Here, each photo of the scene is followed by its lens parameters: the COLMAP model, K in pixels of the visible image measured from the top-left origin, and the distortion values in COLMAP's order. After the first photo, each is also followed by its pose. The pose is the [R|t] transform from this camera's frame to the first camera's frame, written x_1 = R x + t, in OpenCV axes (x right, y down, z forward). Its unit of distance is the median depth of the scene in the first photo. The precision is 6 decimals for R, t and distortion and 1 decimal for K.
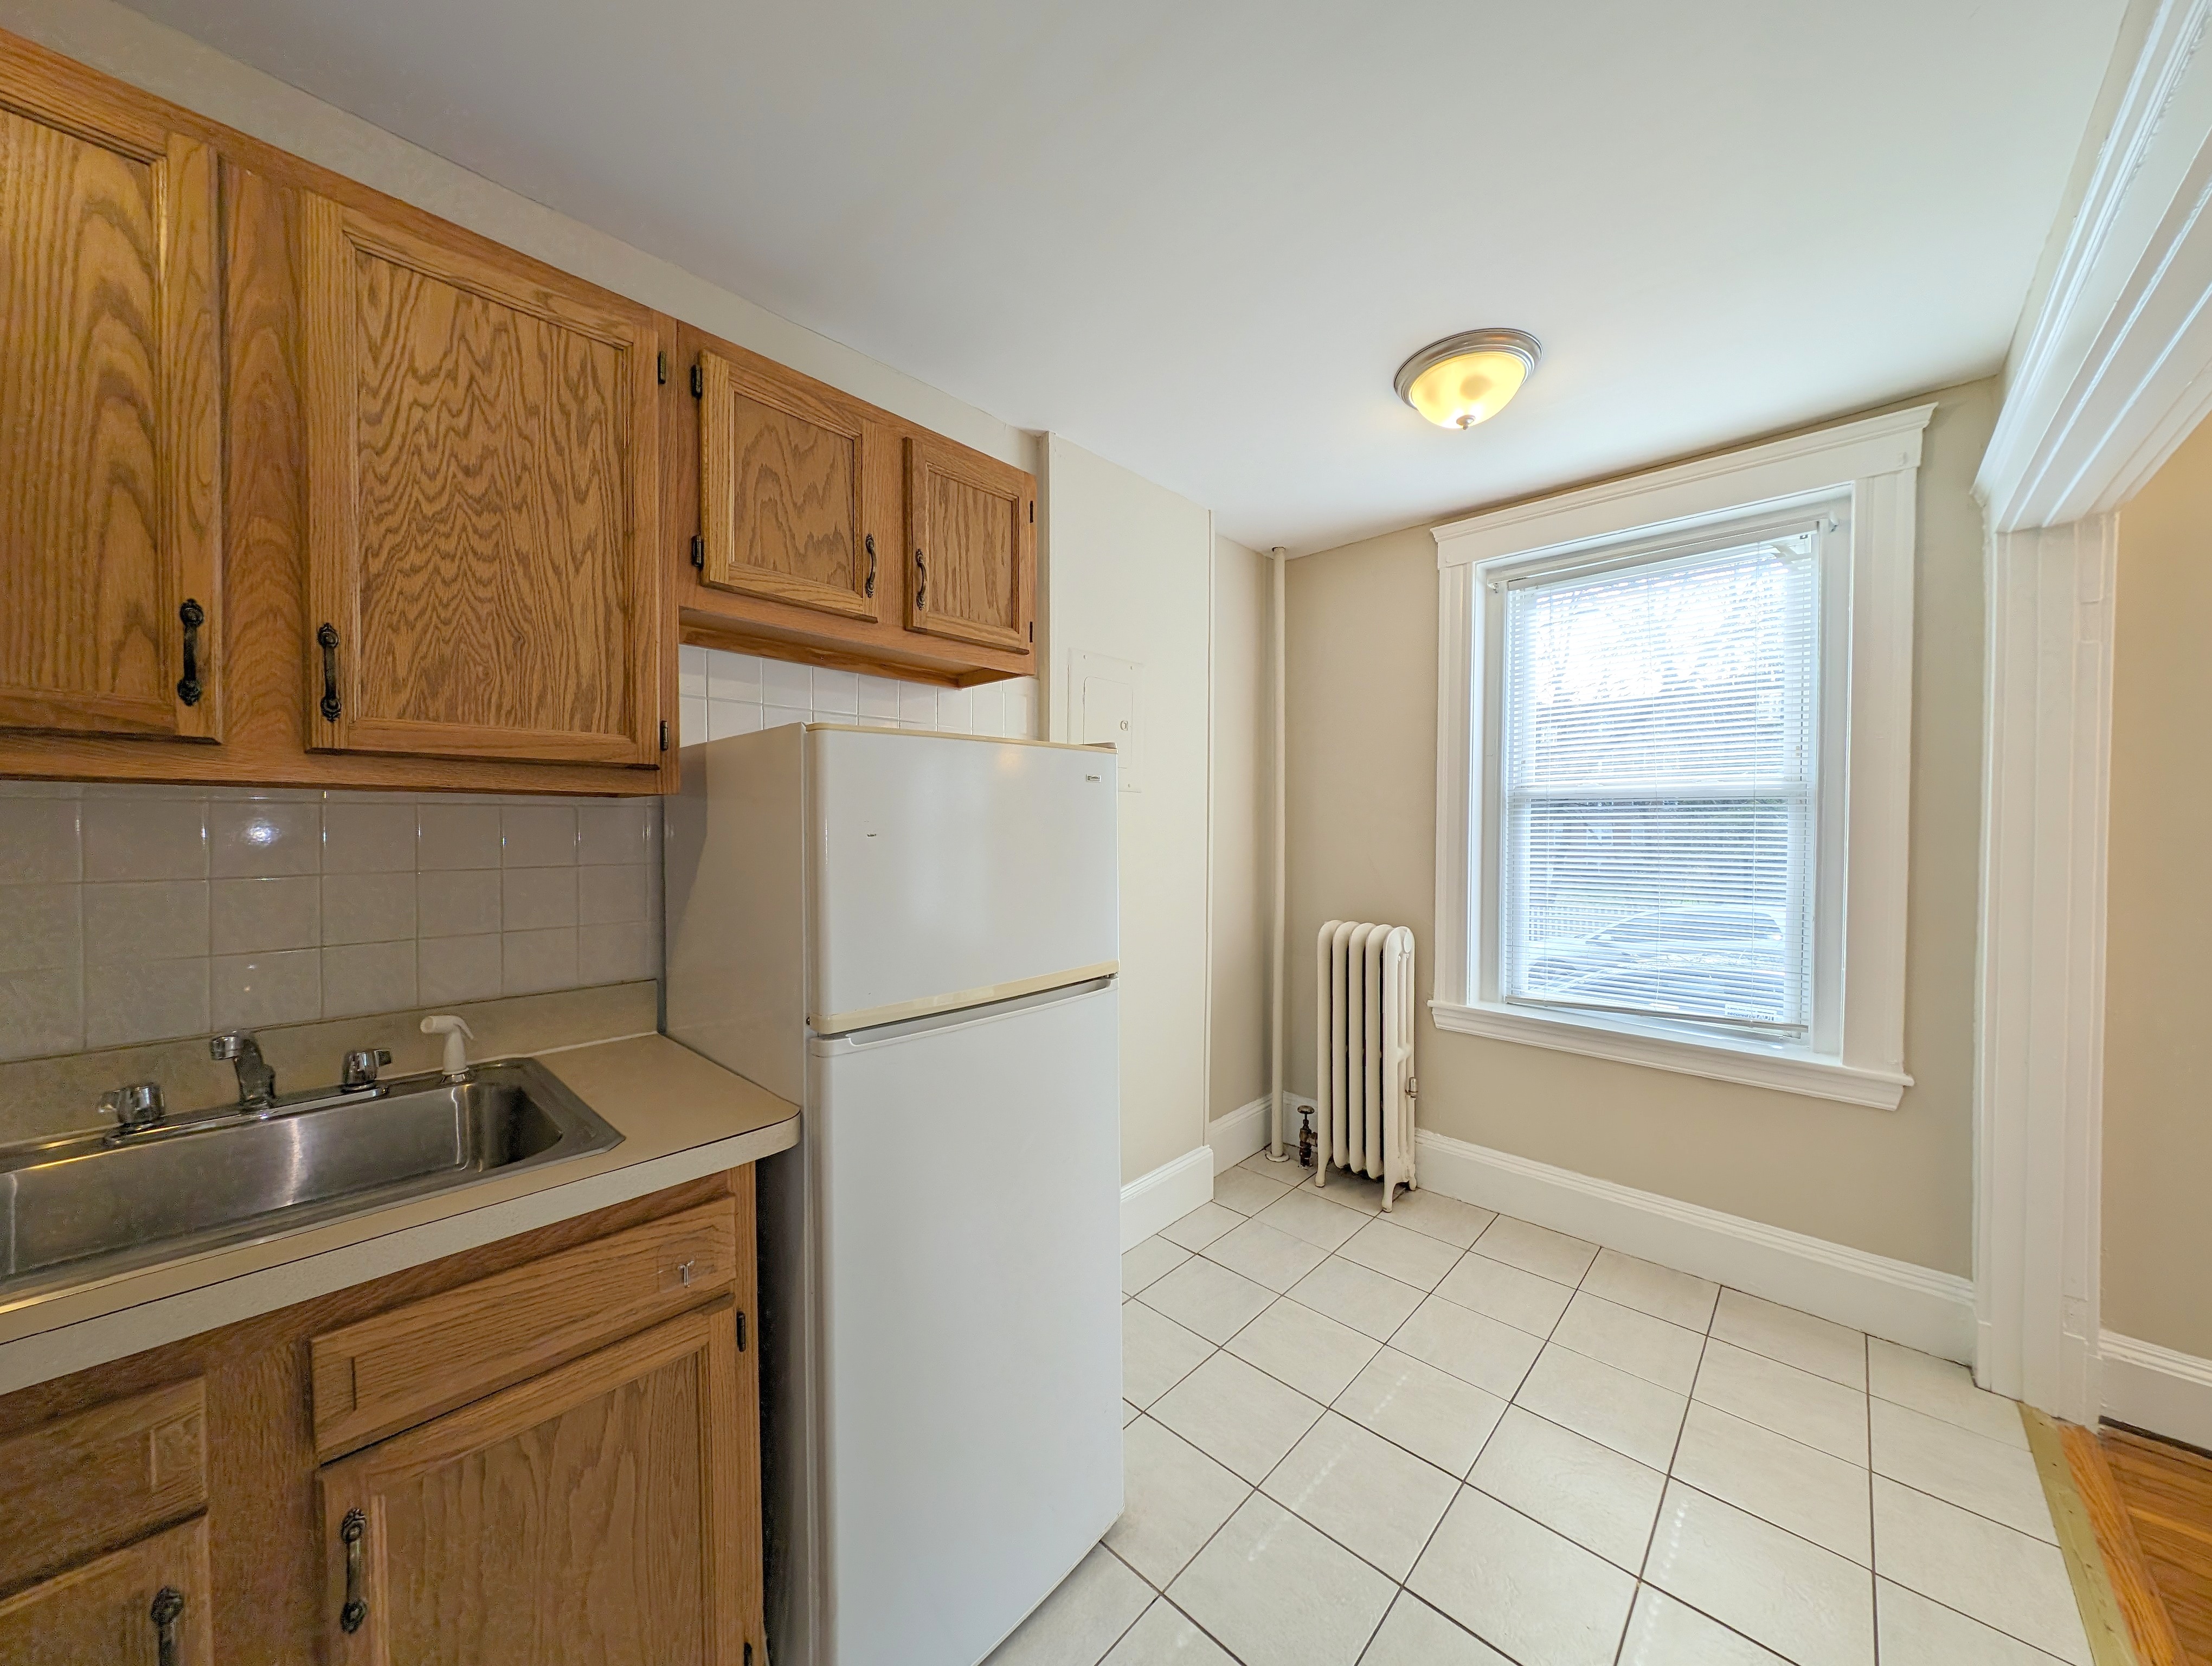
lens RADIAL K [[784.2, 0, 1106.0], [0, 784.2, 833.0], [0, 0, 1]] dist [0.001423, 0.000490]
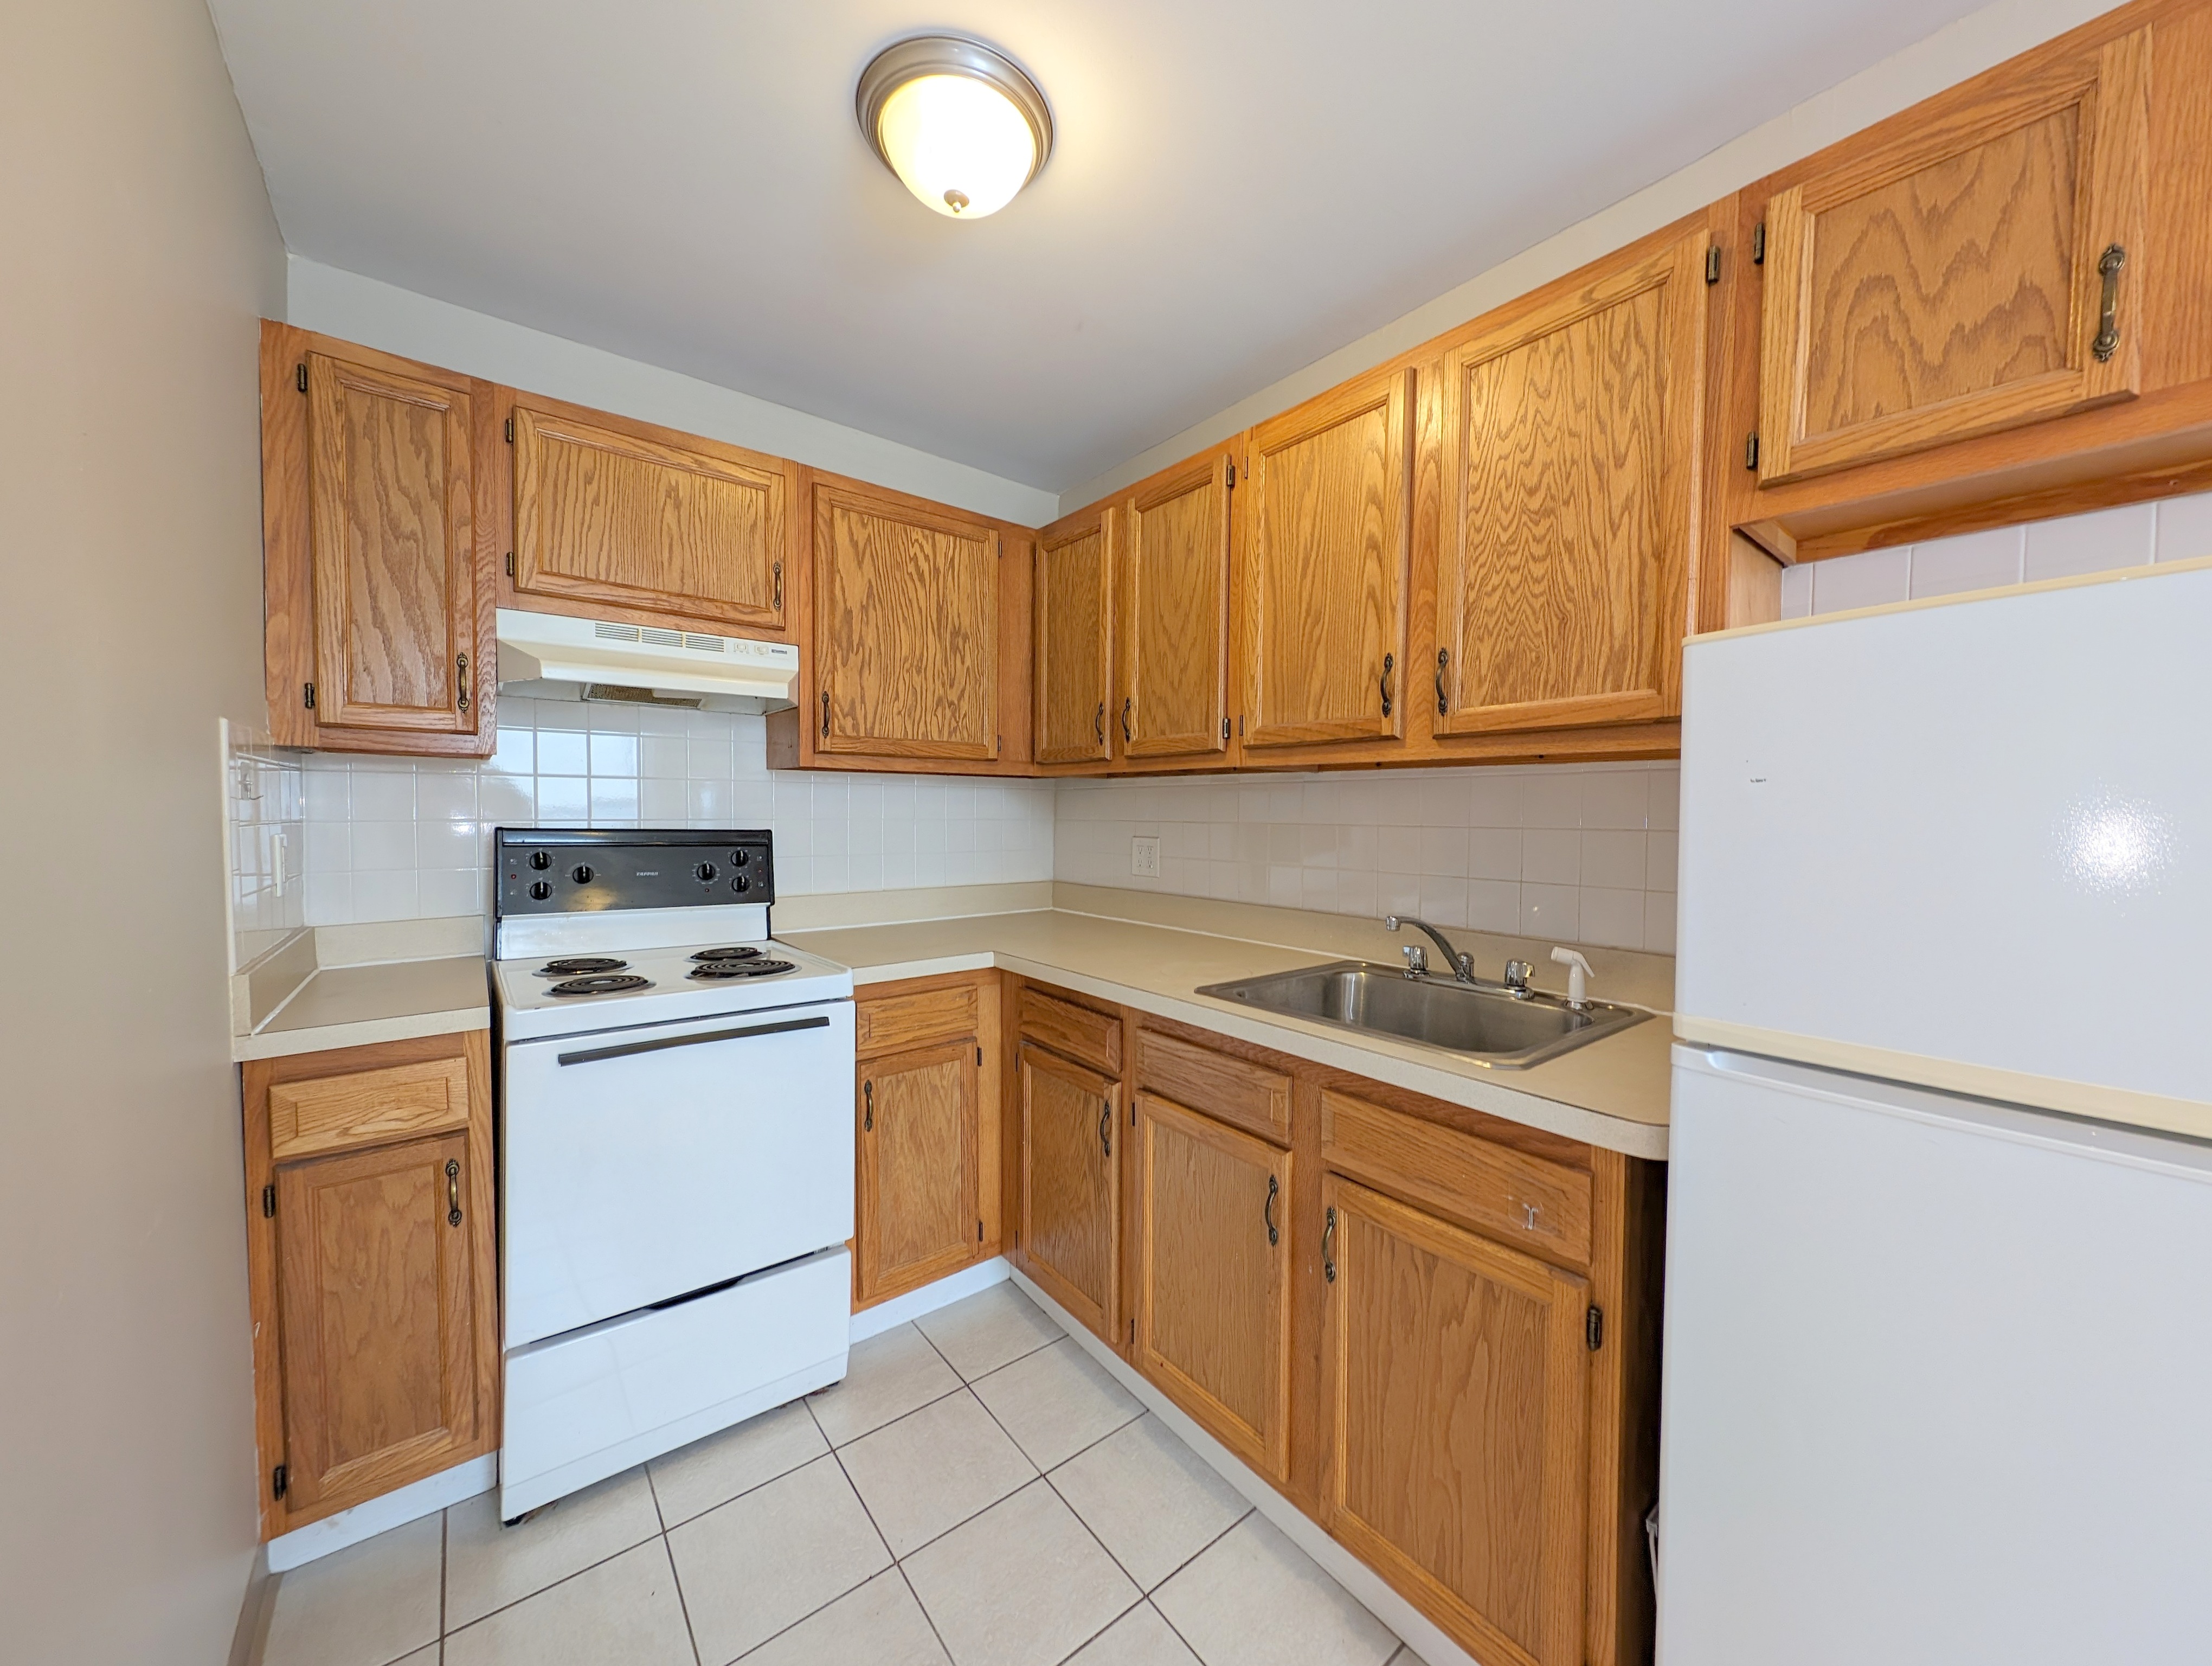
lens RADIAL K [[800.9, 0, 1106.0], [0, 800.9, 833.0], [0, 0, 1]] dist [0.017744, -0.008059]
pose [[-0.144037, 0.021185, -0.989345, 0.517938], [-0.021619, 0.999465, 0.024550, 0.047118], [0.989336, 0.024925, -0.143502, 0.544334]]
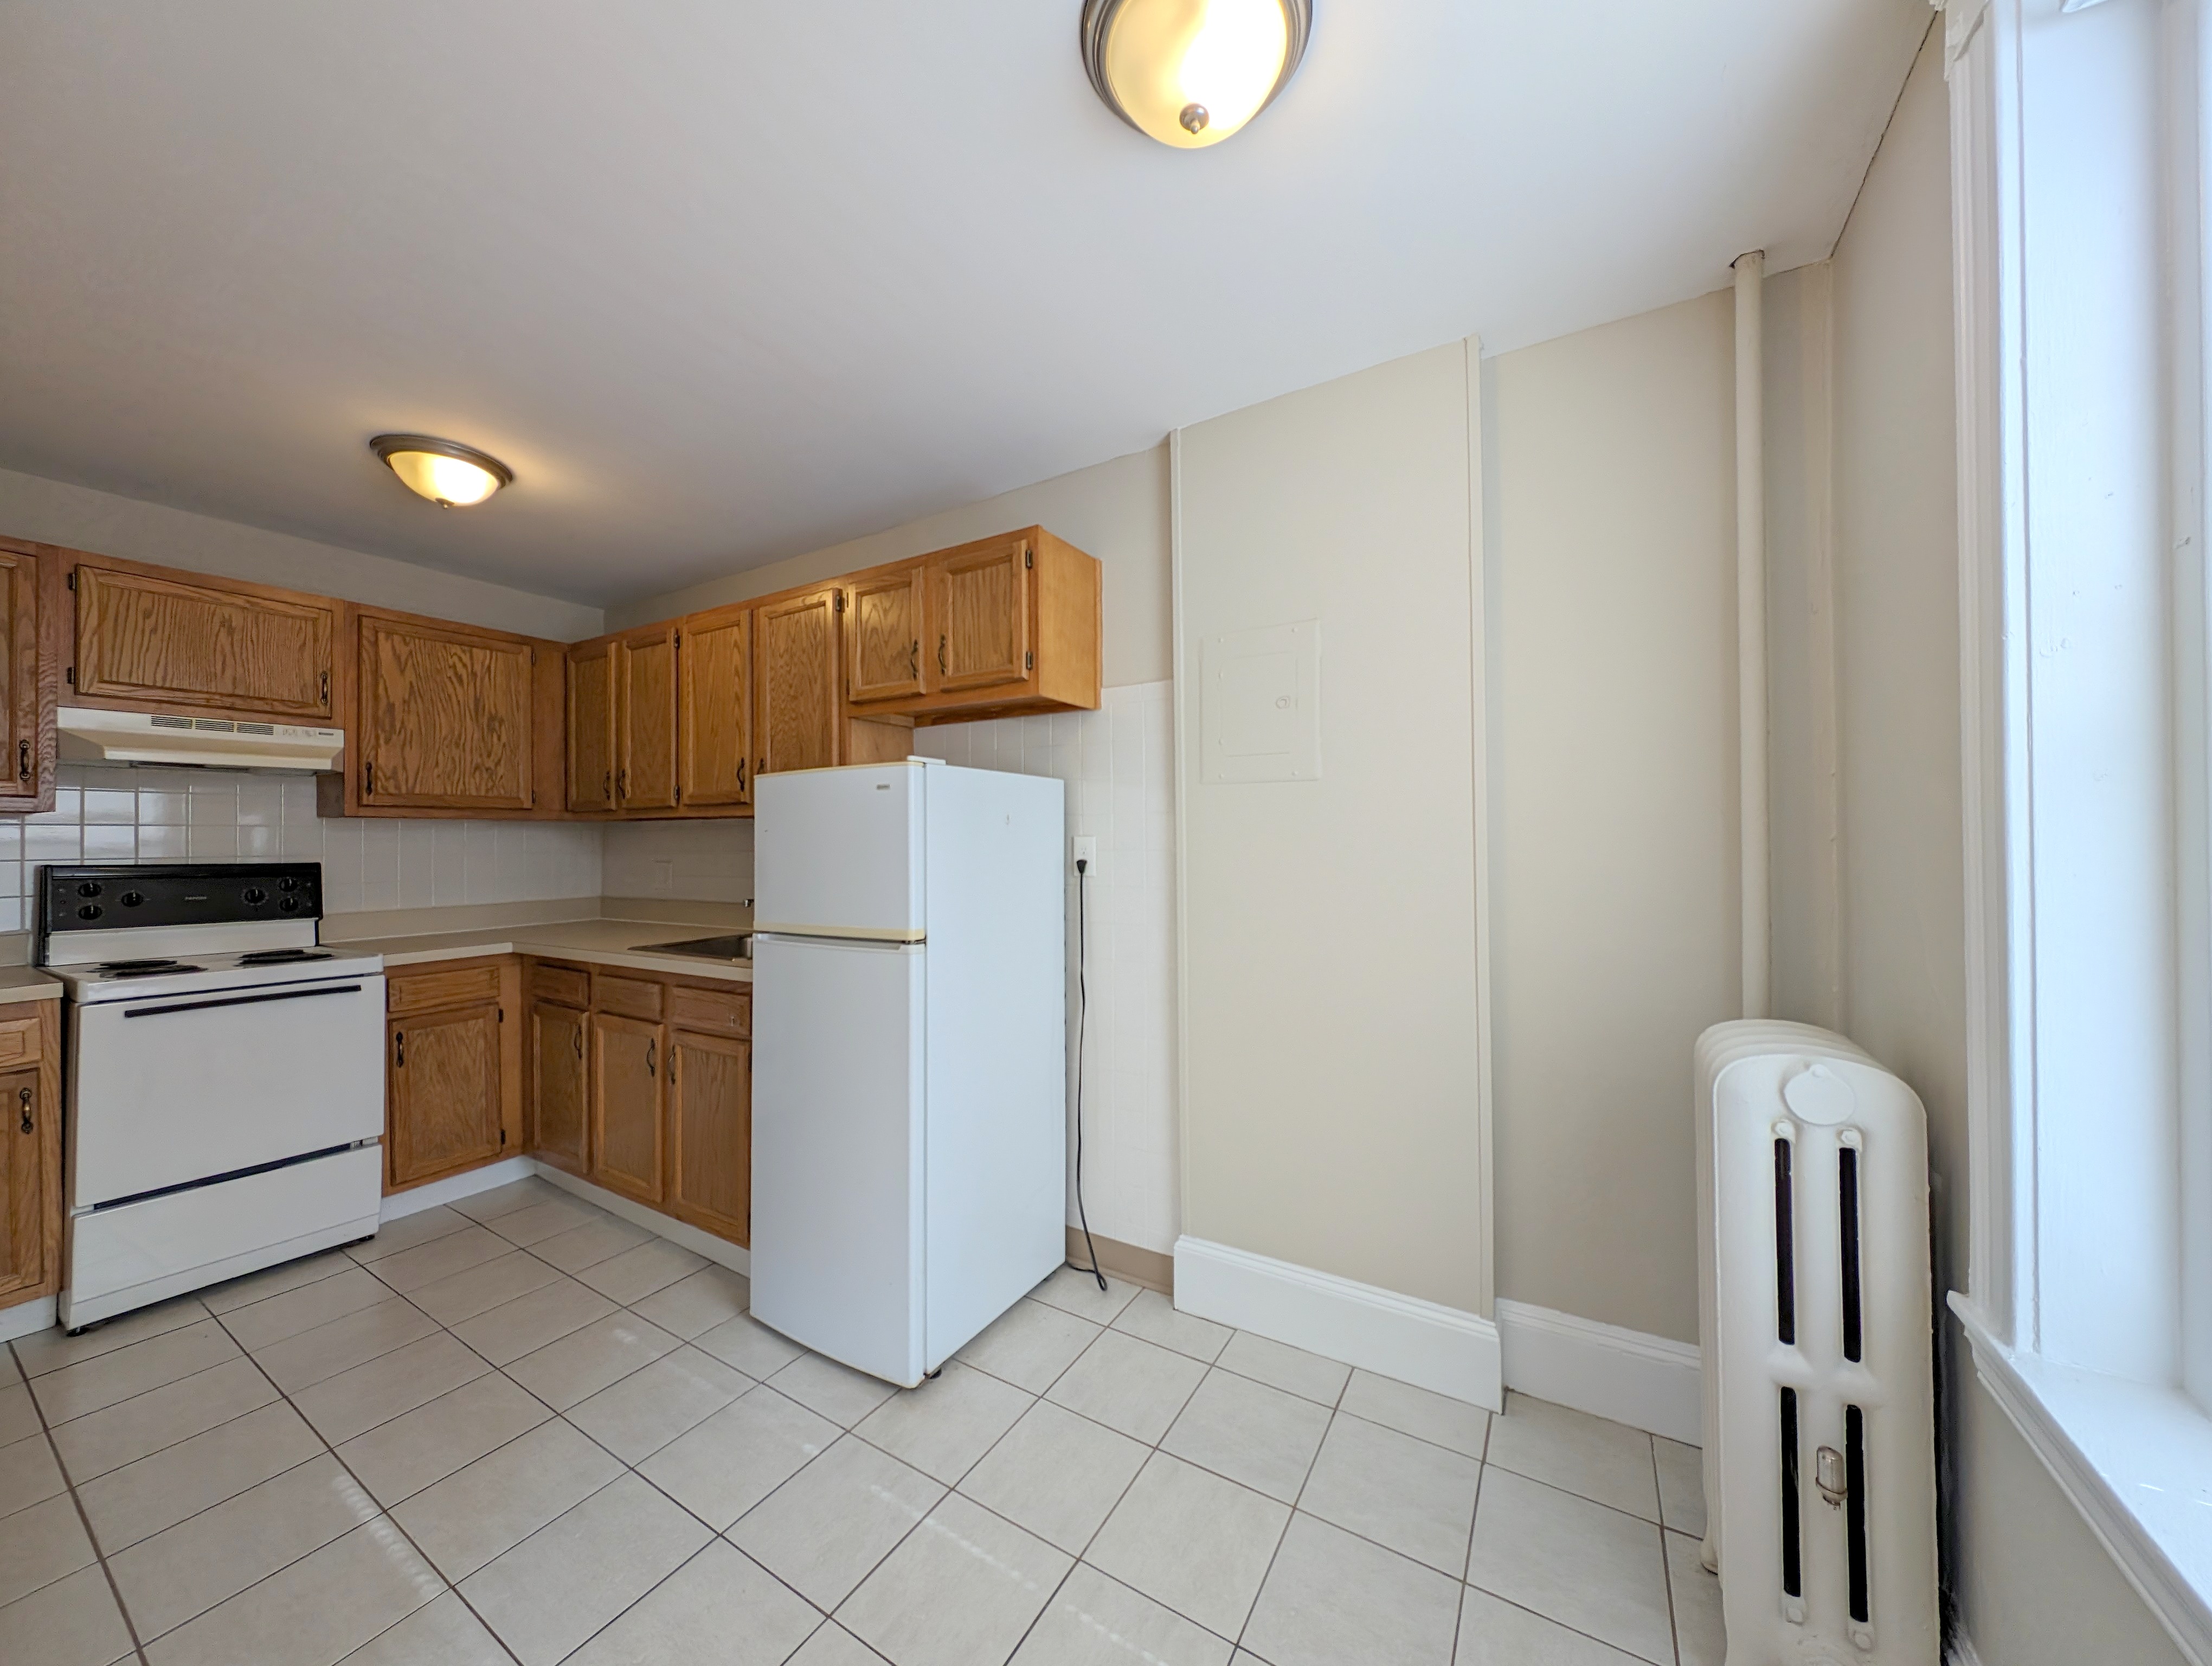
lens RADIAL K [[784.2, 0, 1106.0], [0, 784.2, 833.0], [0, 0, 1]] dist [0.001423, 0.000490]
pose [[0.214827, -0.013789, -0.976555, 1.798470], [-0.005793, 0.999865, -0.015393, 0.032354], [0.976635, 0.008964, 0.214718, 1.443215]]
